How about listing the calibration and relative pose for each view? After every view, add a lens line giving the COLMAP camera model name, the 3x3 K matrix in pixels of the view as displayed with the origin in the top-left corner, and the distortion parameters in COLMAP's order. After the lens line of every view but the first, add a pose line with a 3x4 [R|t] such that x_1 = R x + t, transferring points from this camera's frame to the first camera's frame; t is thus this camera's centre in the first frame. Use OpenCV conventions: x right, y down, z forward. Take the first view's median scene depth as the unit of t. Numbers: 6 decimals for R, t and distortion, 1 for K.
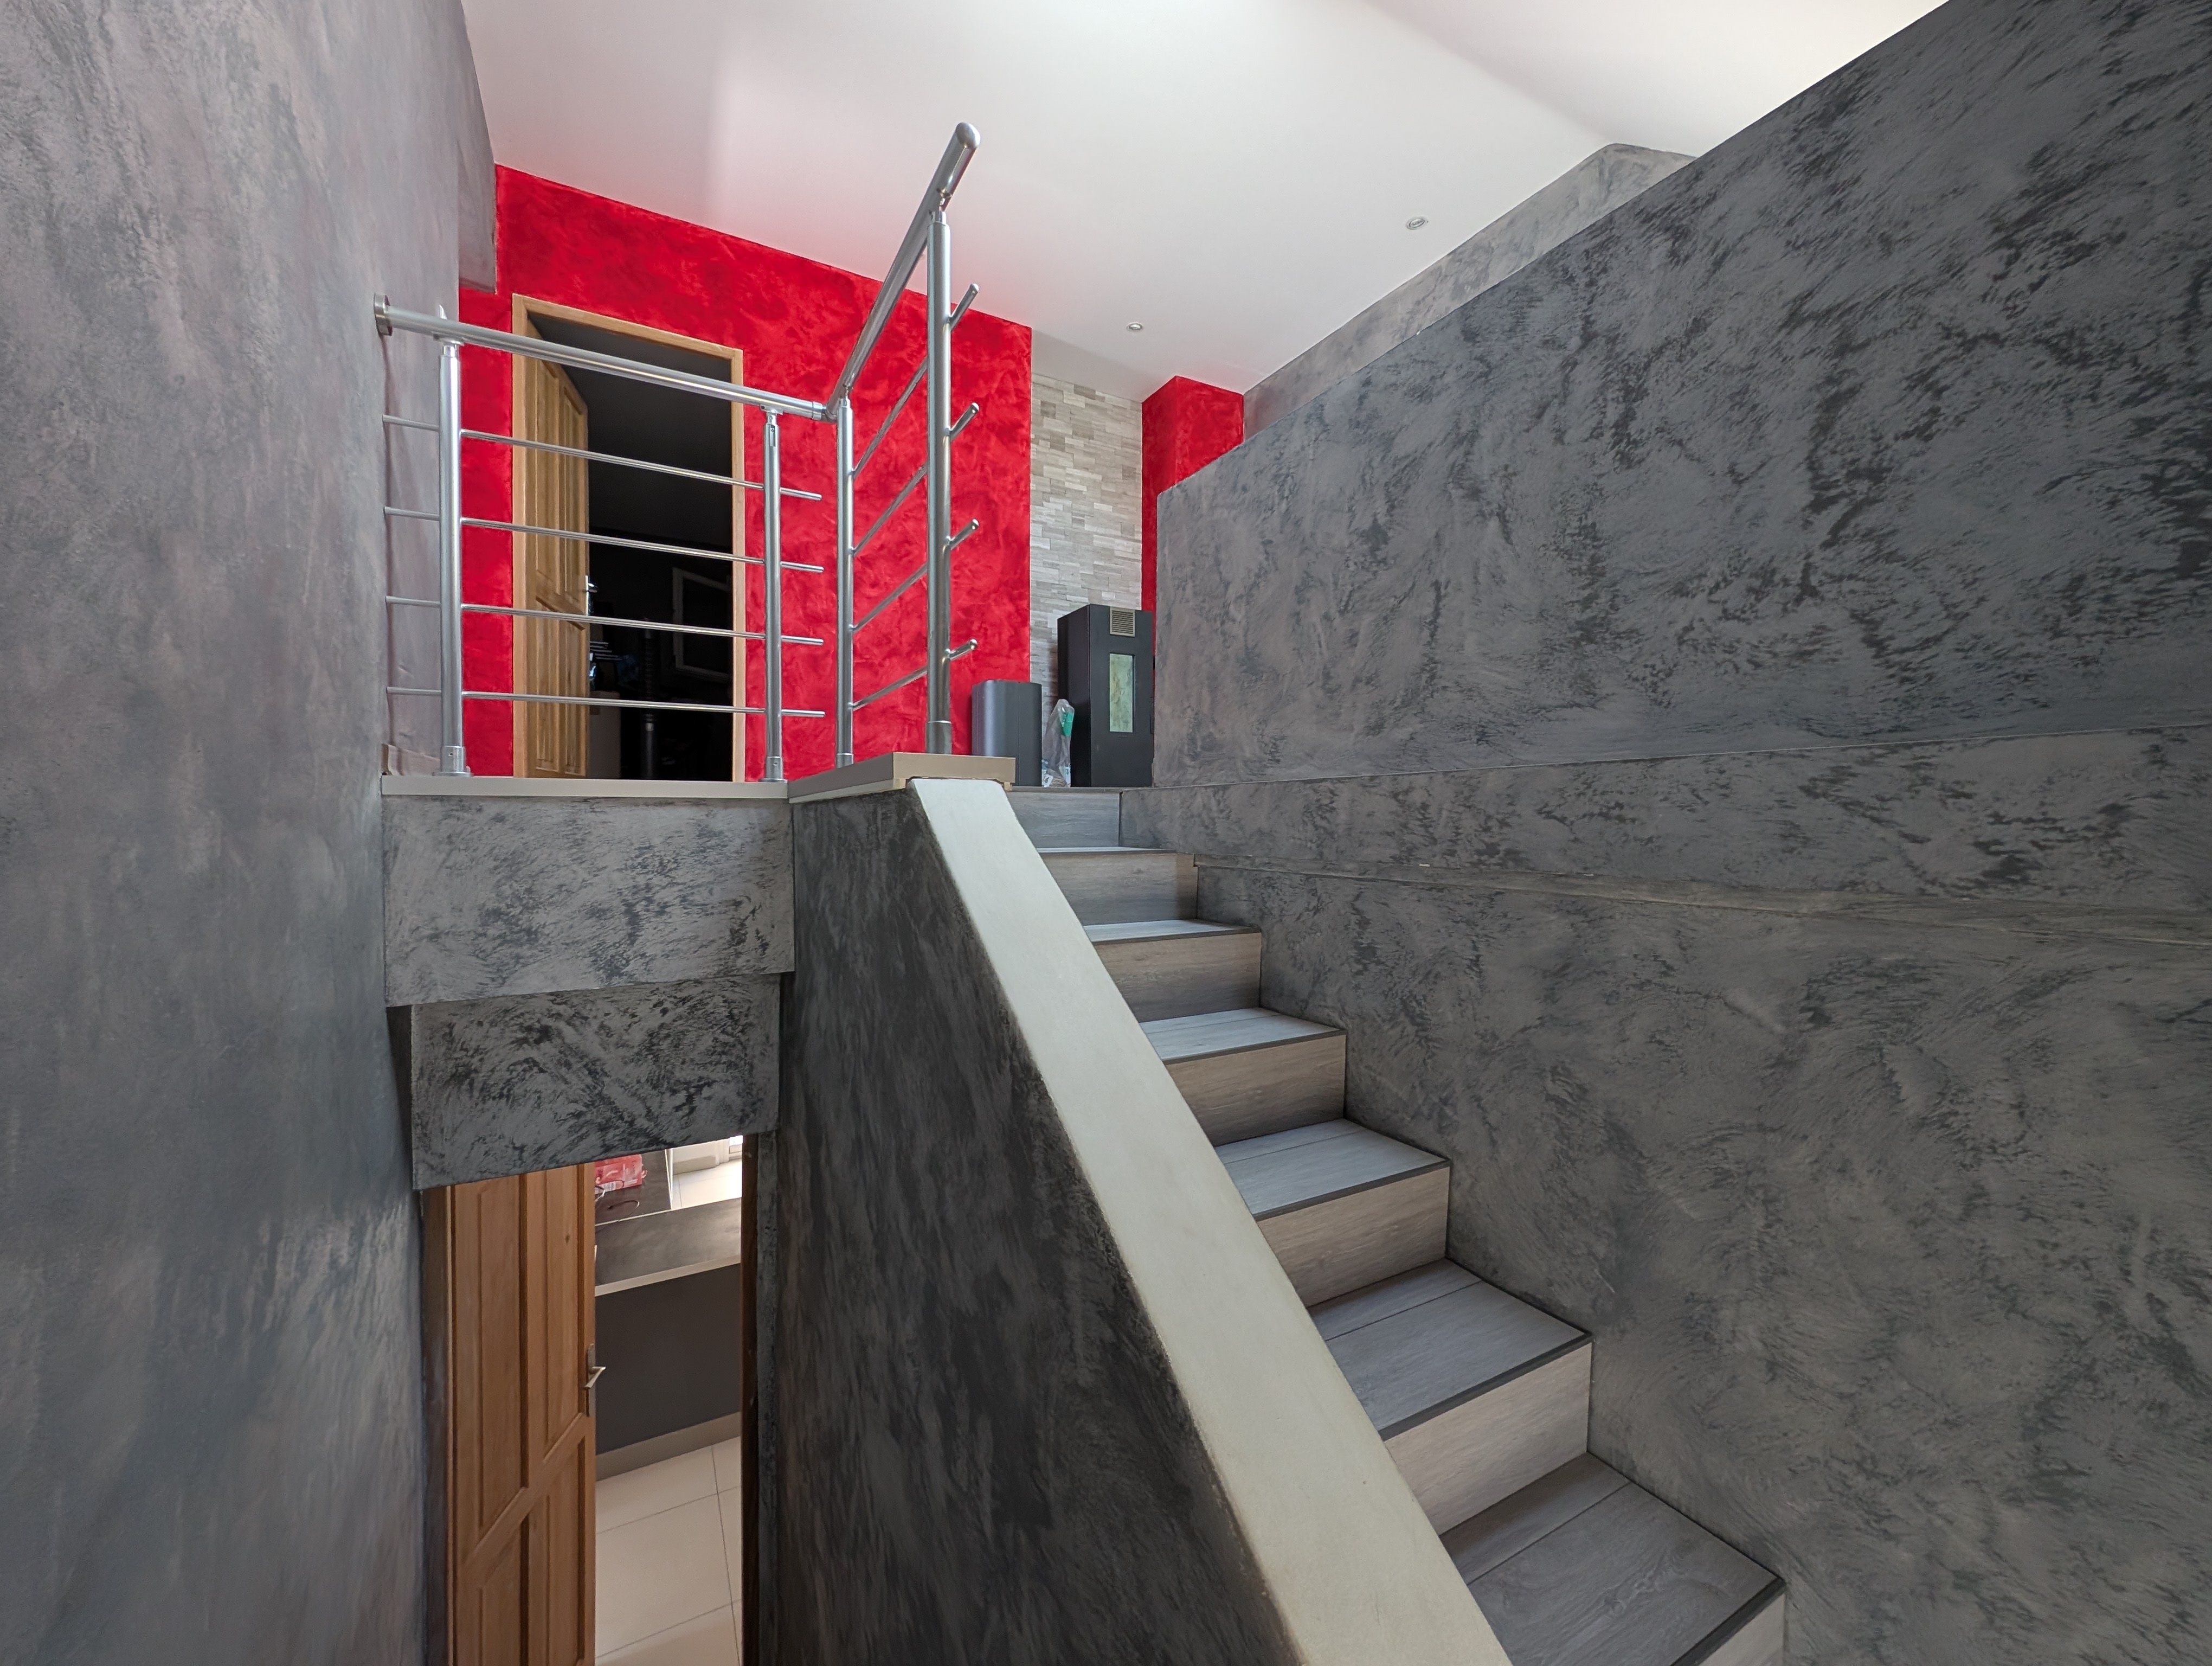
lens RADIAL K [[826.8, 0, 1094.9], [0, 826.8, 828.2], [0, 0, 1]] dist [0.019971, -0.008968]
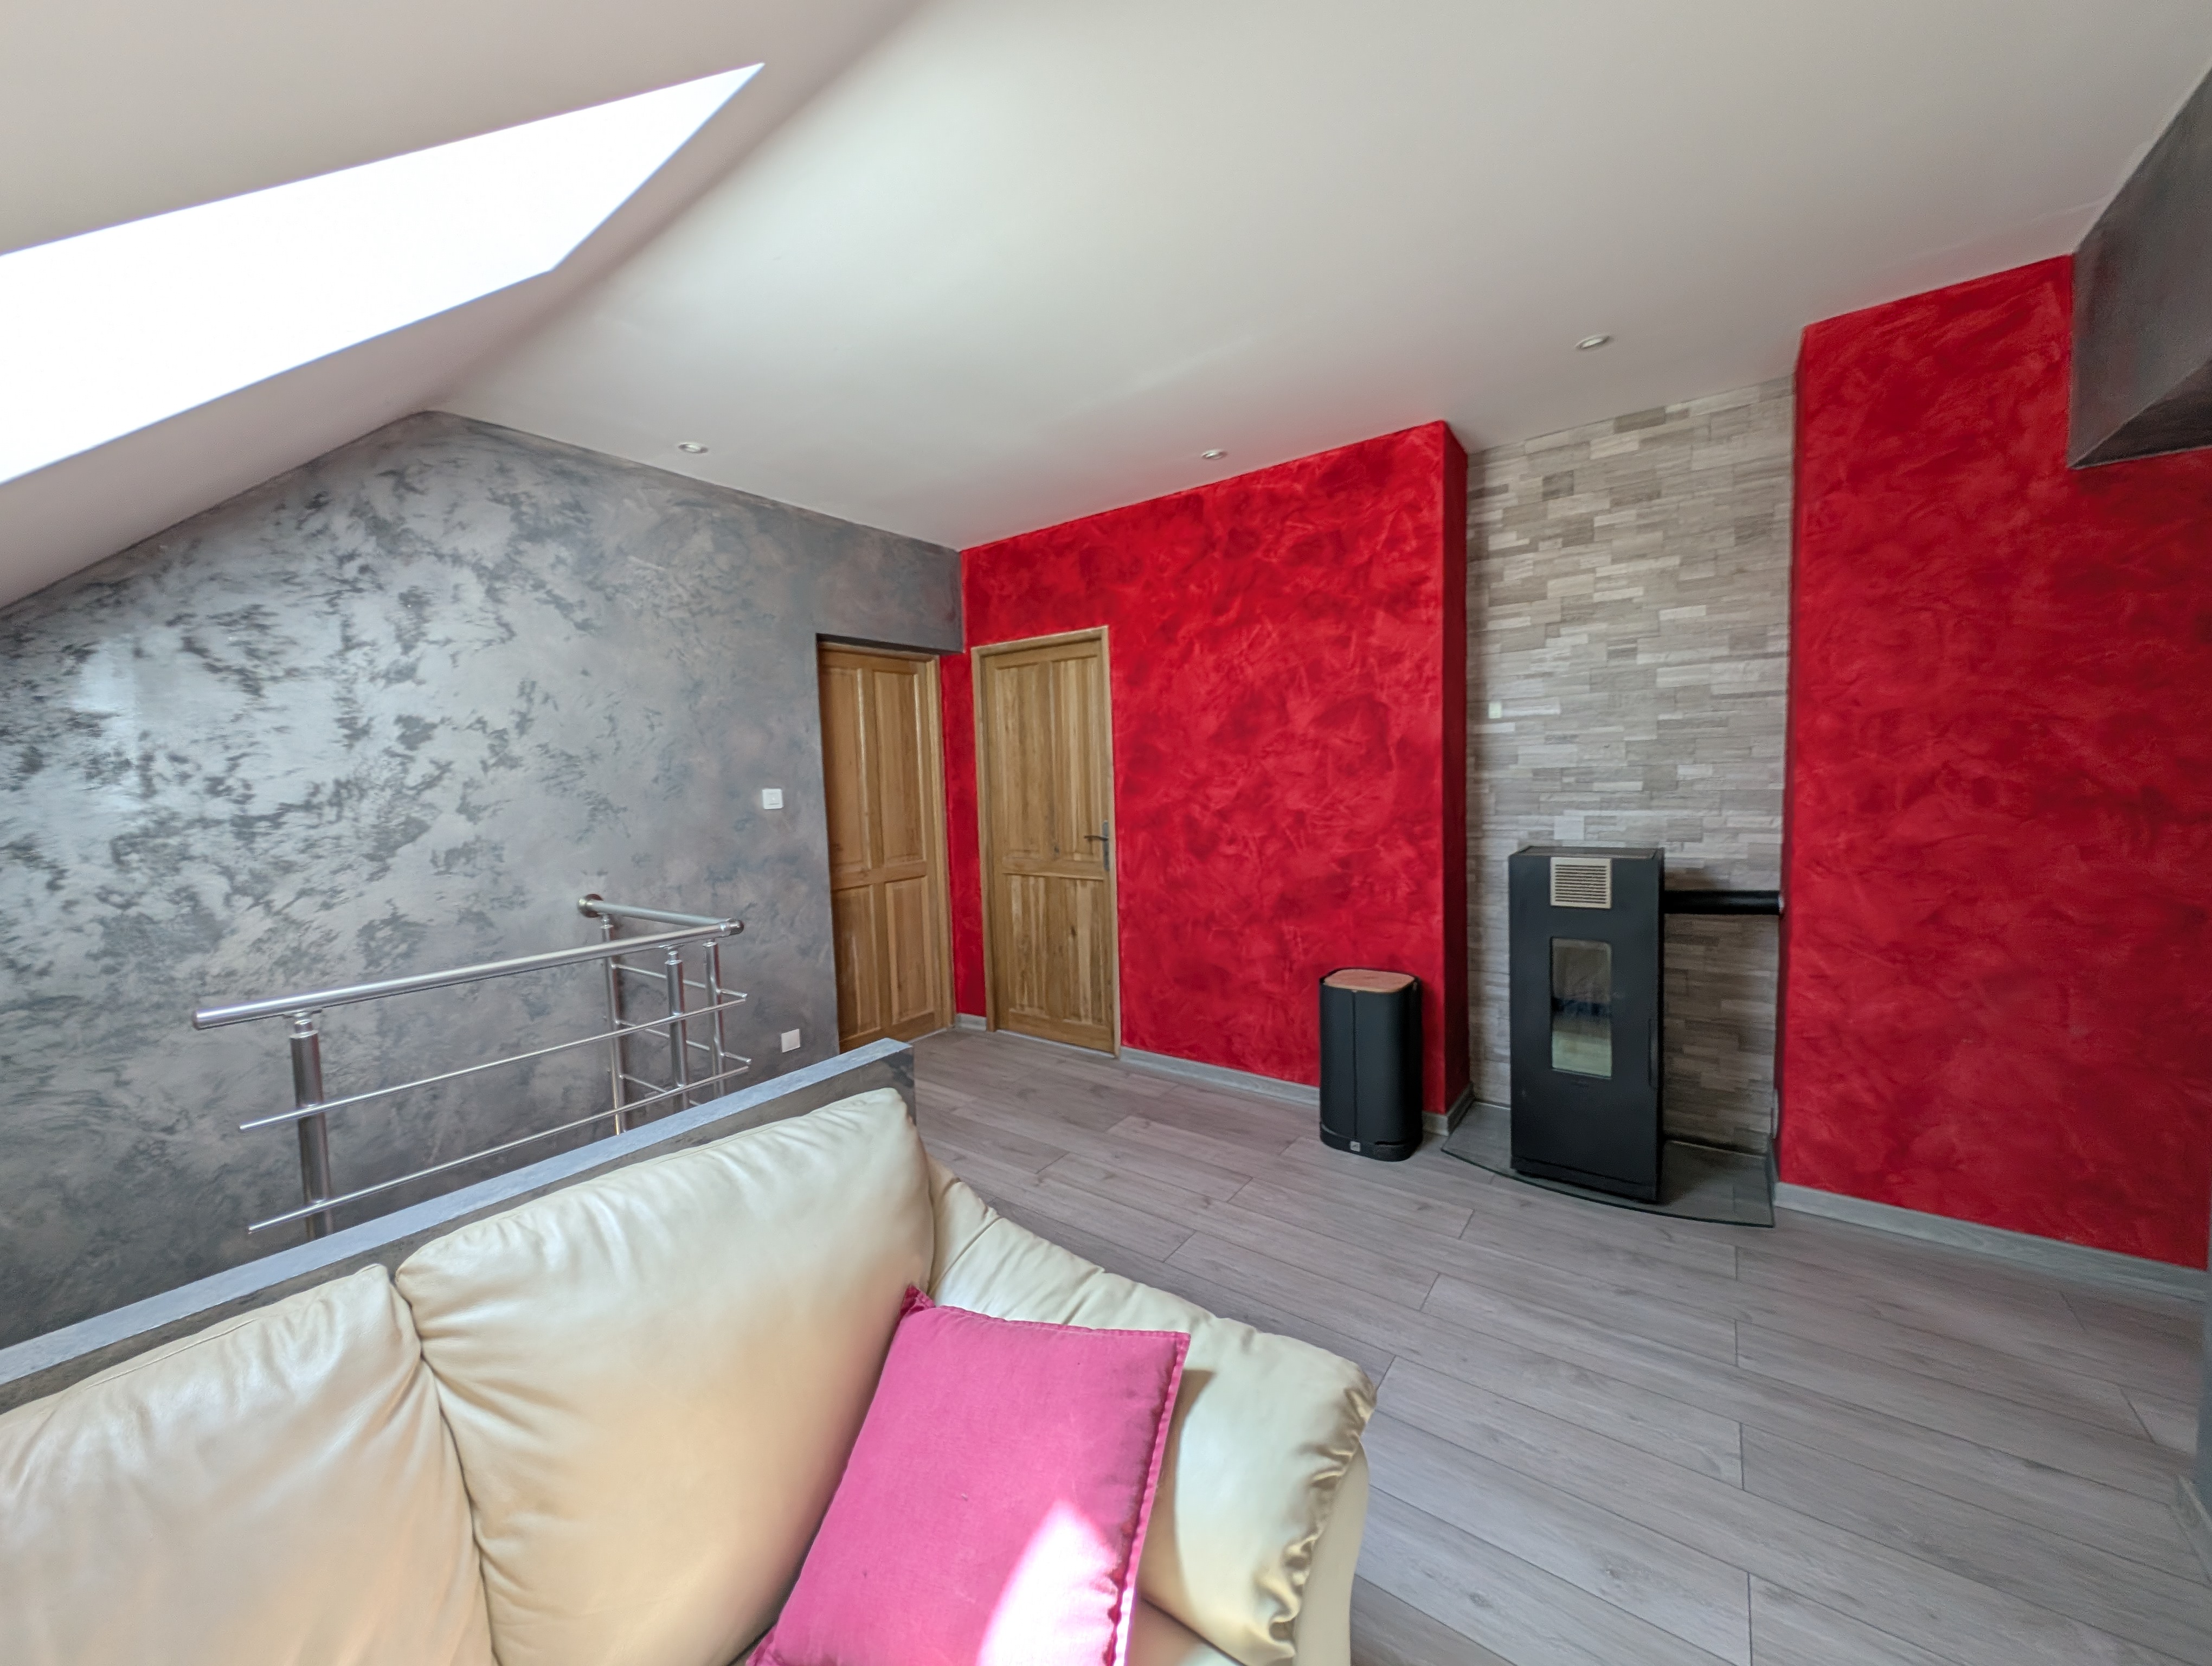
lens RADIAL K [[826.8, 0, 1094.9], [0, 826.8, 828.2], [0, 0, 1]] dist [0.019971, -0.008968]
pose [[0.421997, 0.043441, -0.905556, 0.410291], [0.017766, 0.998263, 0.056167, -0.330007], [0.906423, -0.039790, 0.420493, 0.477236]]
